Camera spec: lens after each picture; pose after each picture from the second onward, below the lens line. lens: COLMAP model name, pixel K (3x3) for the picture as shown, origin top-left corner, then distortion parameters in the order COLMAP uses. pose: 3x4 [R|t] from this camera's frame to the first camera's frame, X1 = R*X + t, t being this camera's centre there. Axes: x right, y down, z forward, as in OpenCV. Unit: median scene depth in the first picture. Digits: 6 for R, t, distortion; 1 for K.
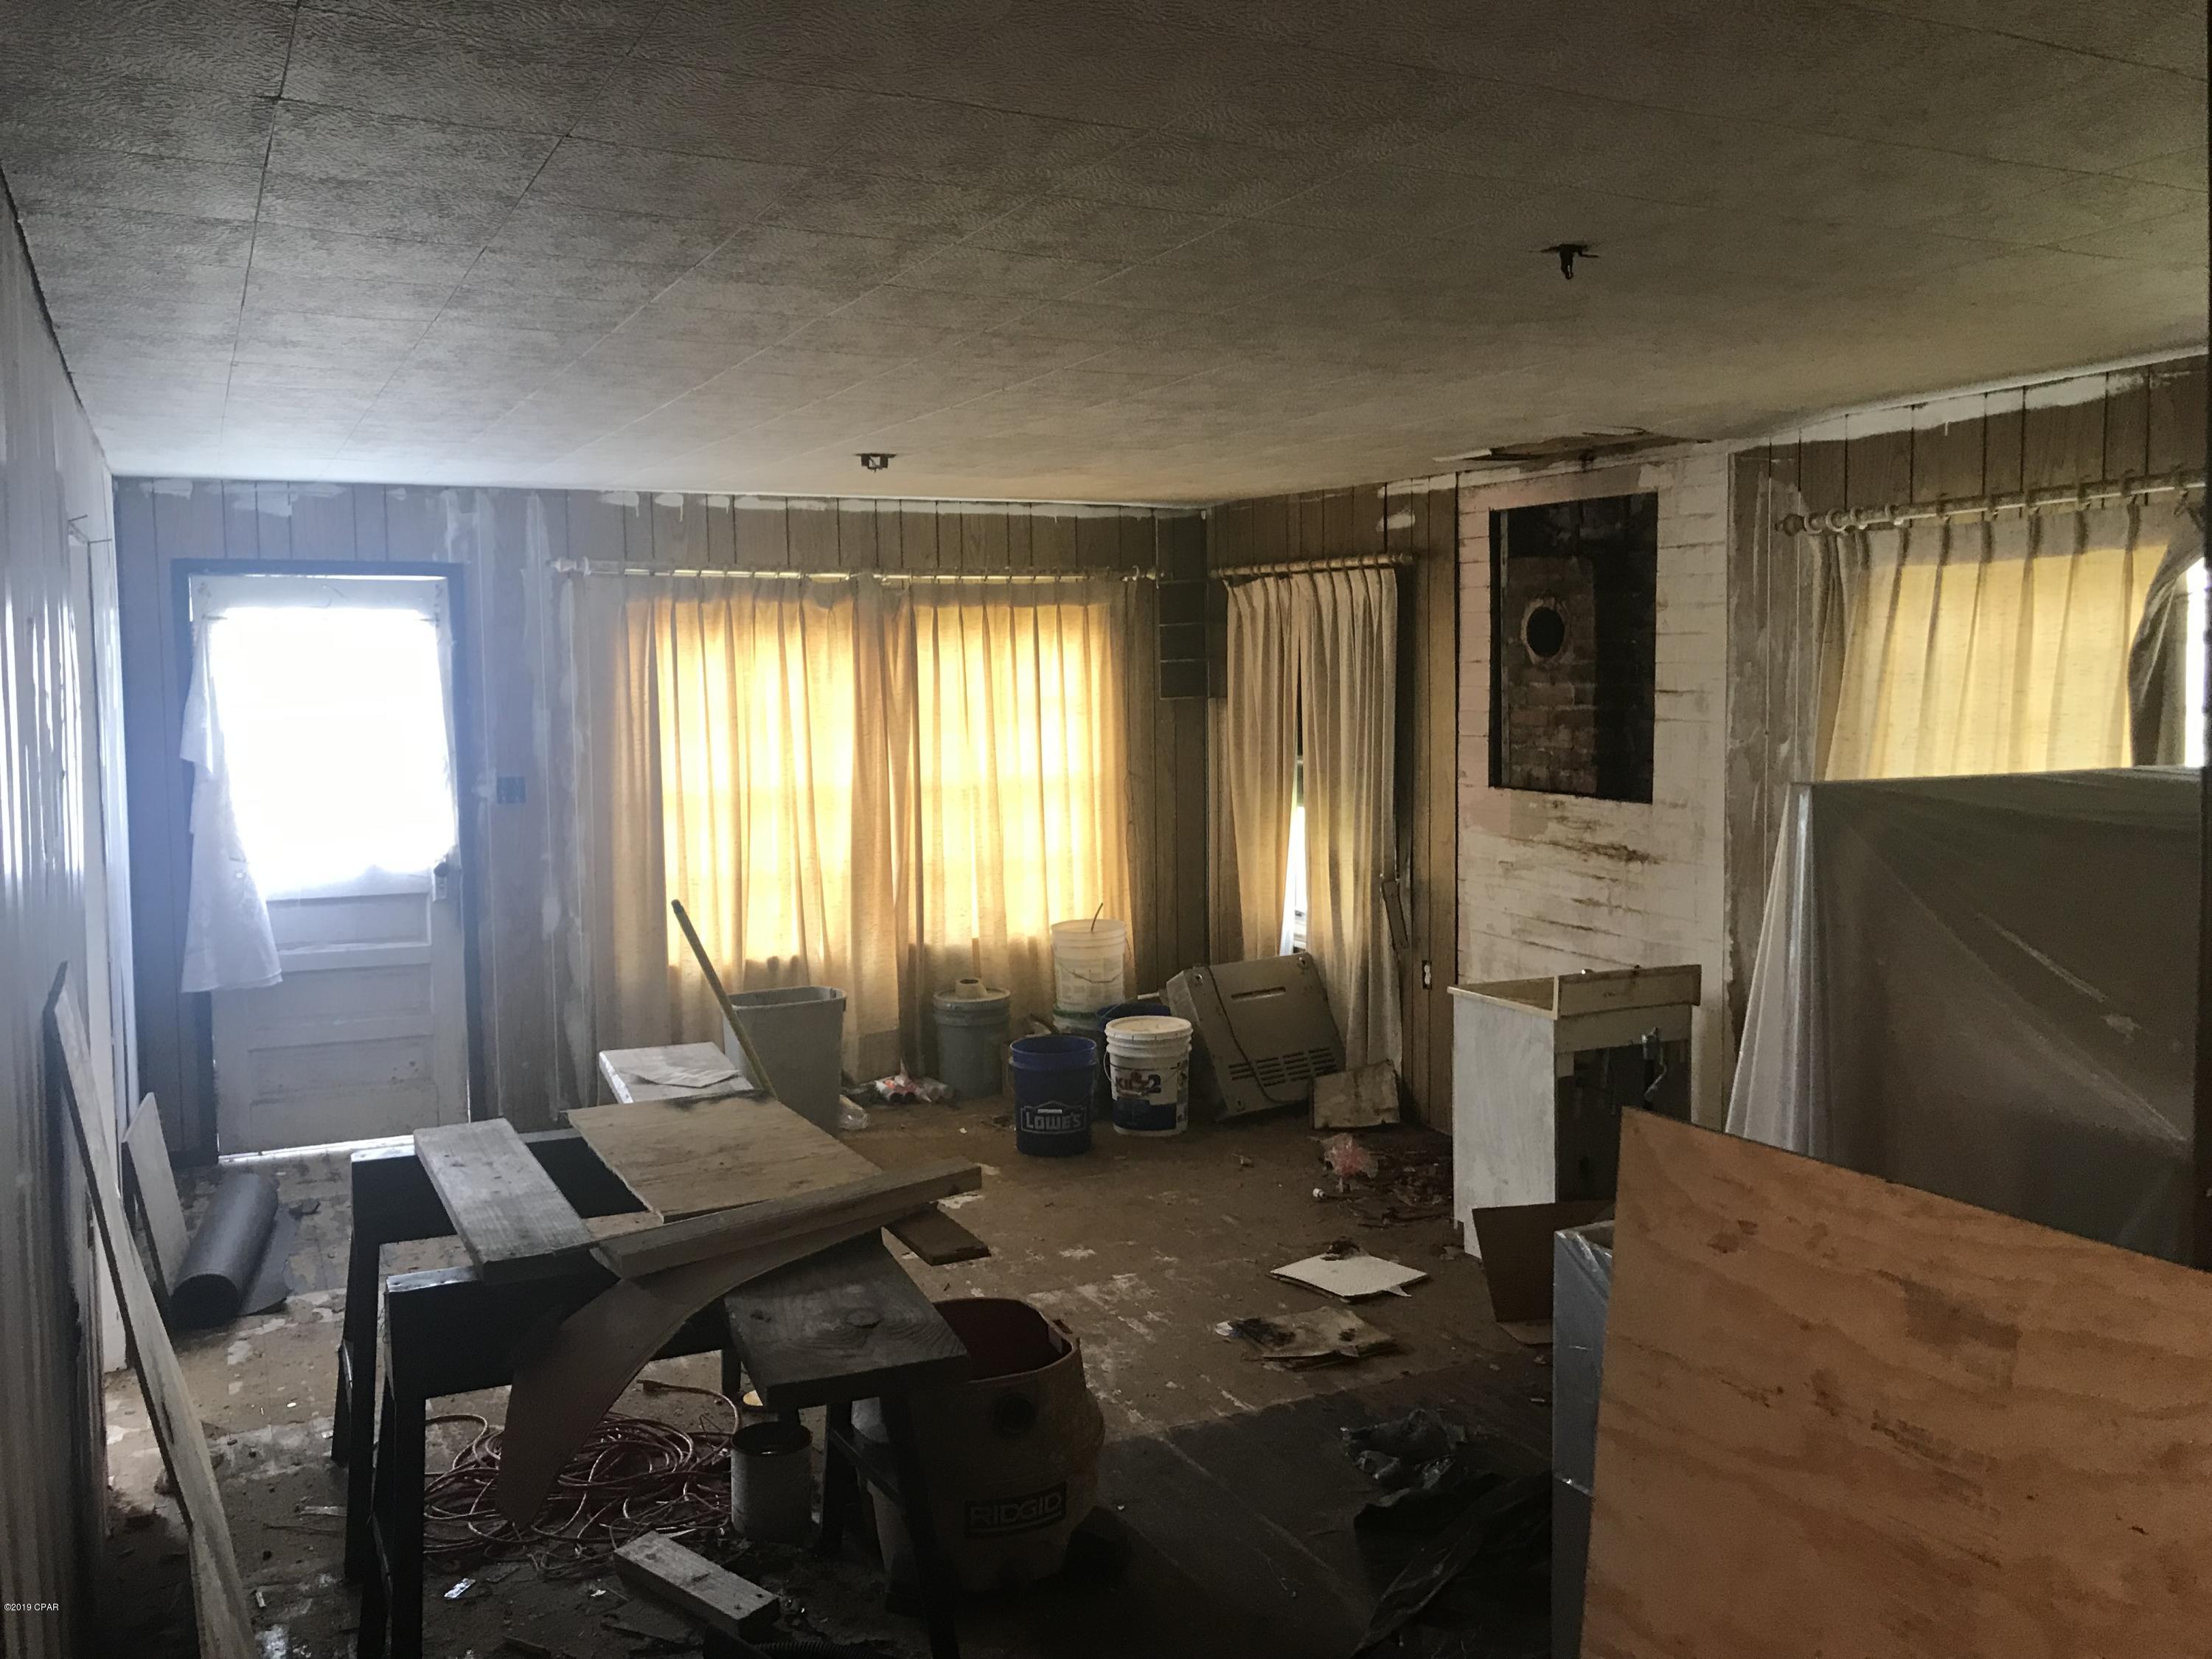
lens RADIAL K [[1807.8, 0, 1105.3], [0, 1807.8, 825.6], [0, 0, 1]] dist [0.001590, -0.002074]
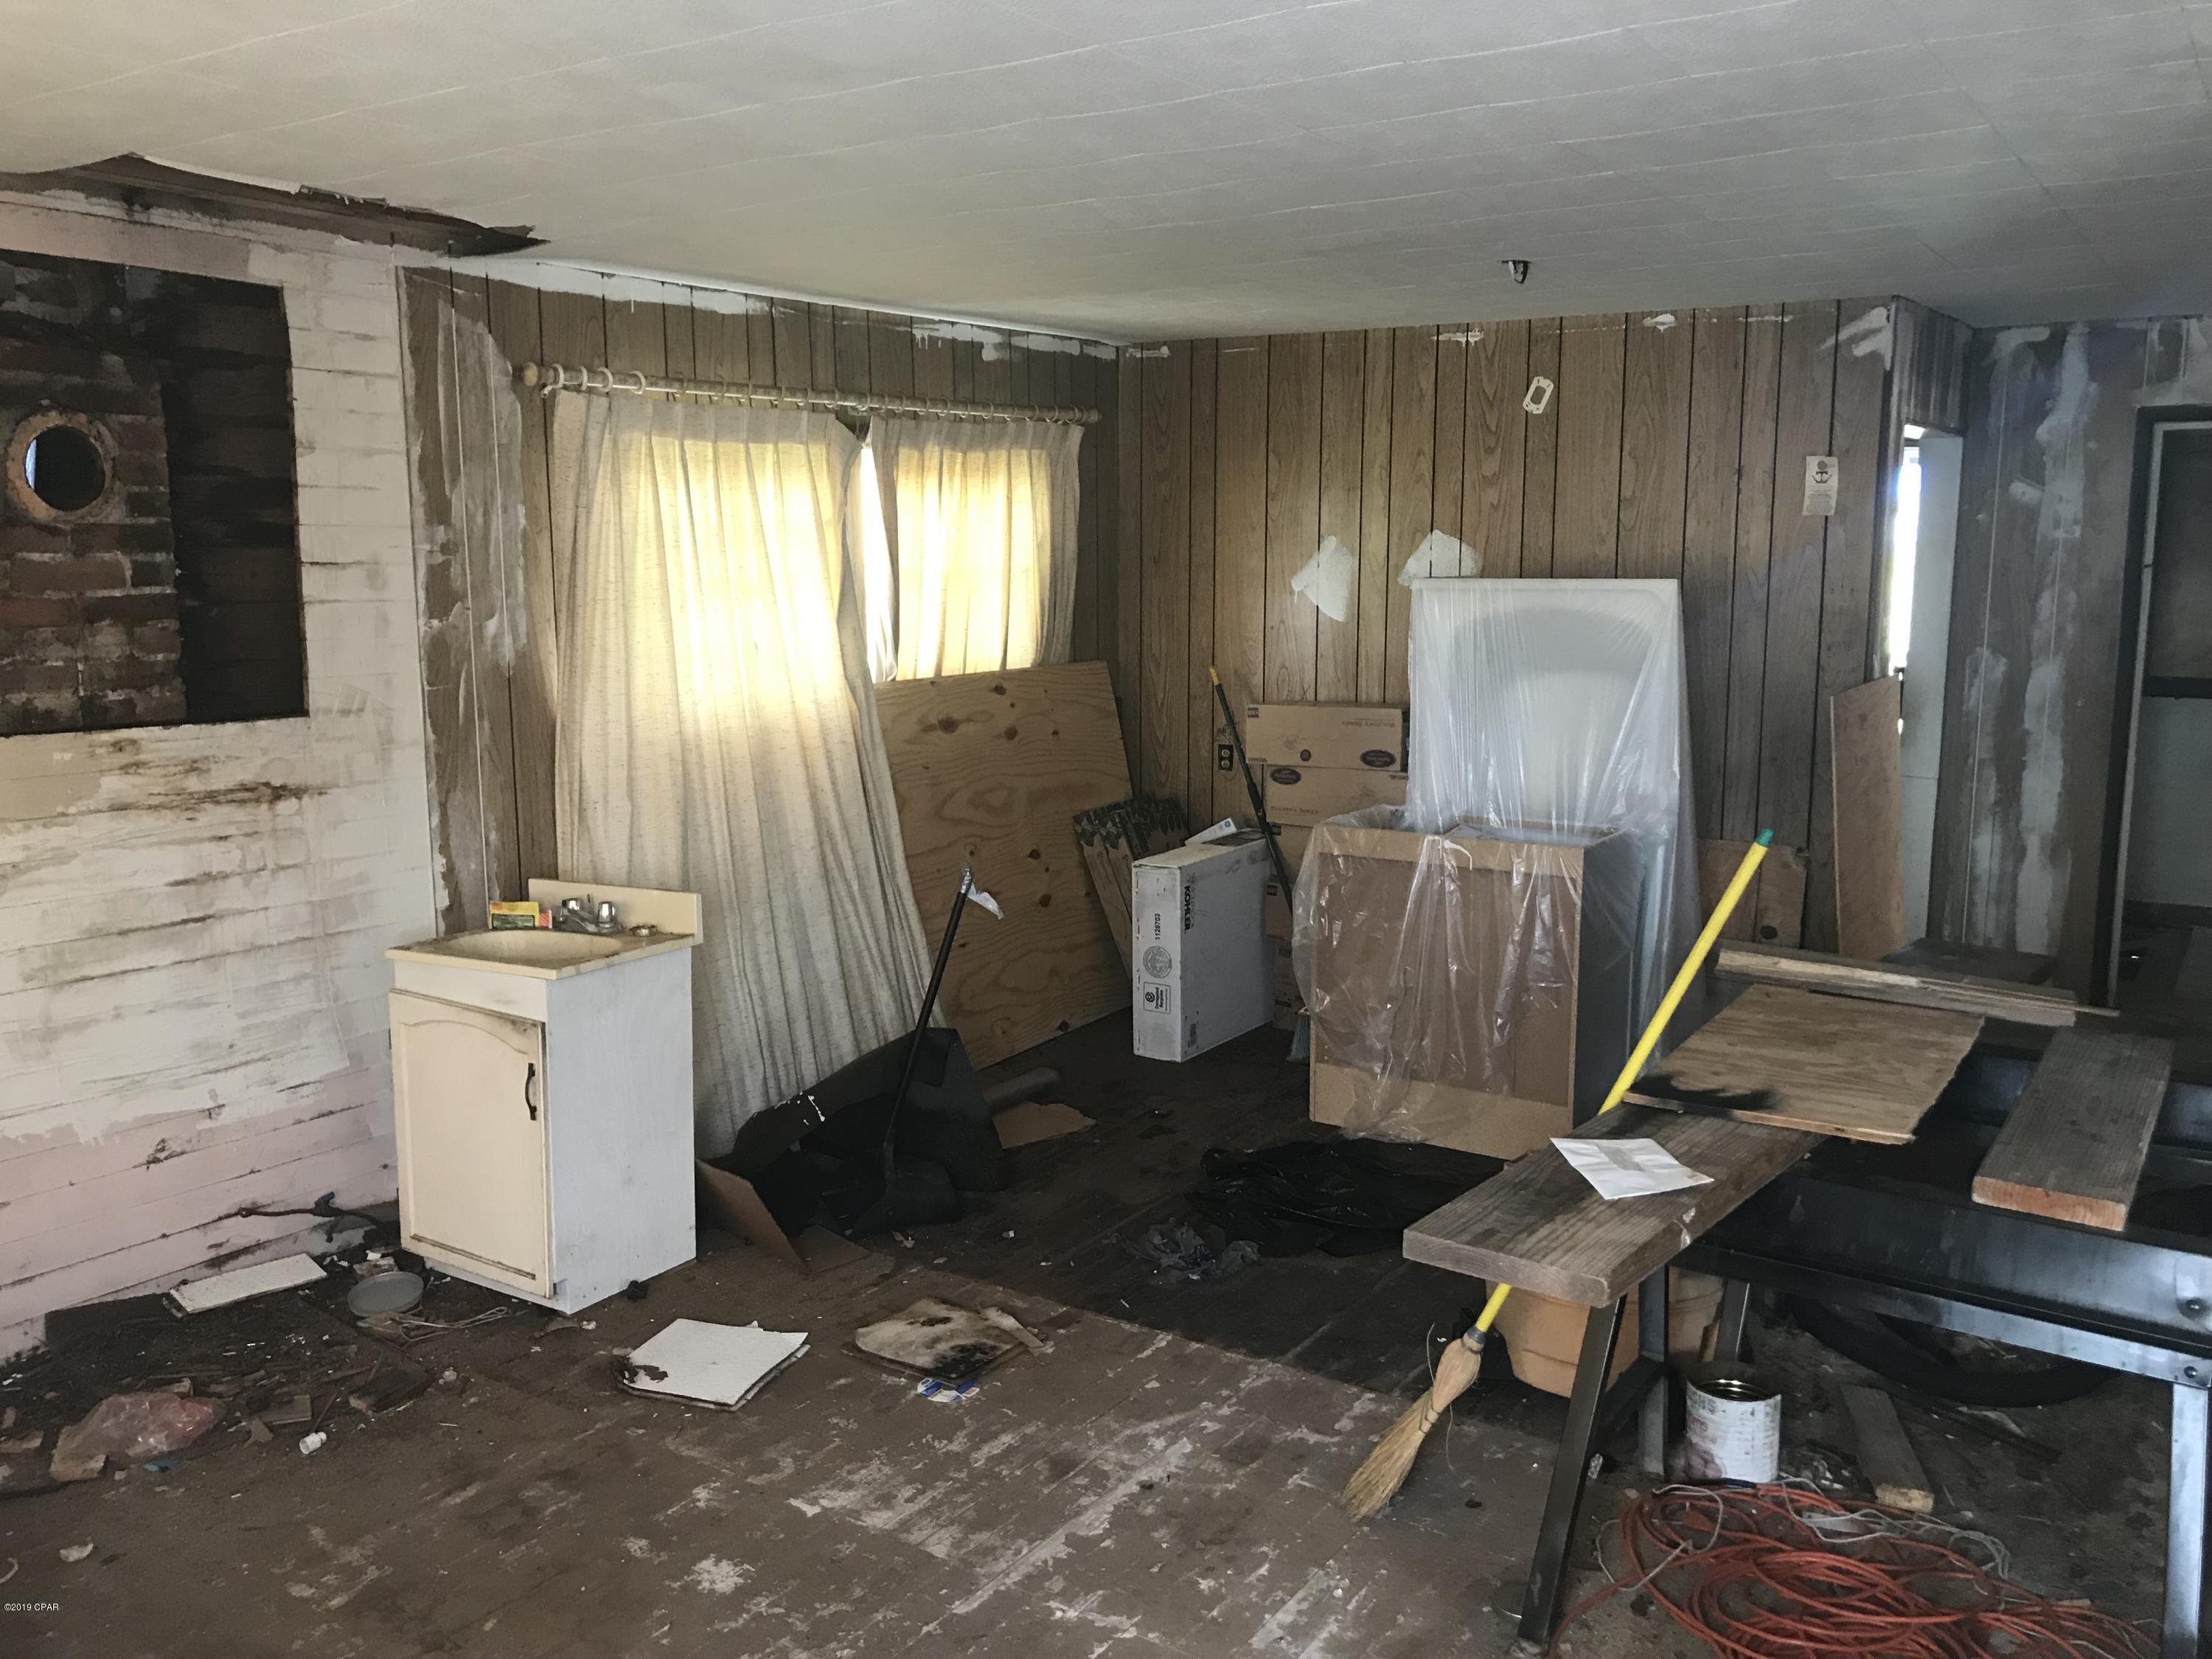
lens RADIAL K [[1807.8, 0, 1106.7], [0, 1807.8, 824.1], [0, 0, 1]] dist [0.001590, -0.002074]
pose [[-0.494513, -0.129354, 0.859491, -0.518553], [0.073905, 0.979024, 0.189866, -0.087889], [-0.866022, 0.157412, -0.474581, 1.106306]]
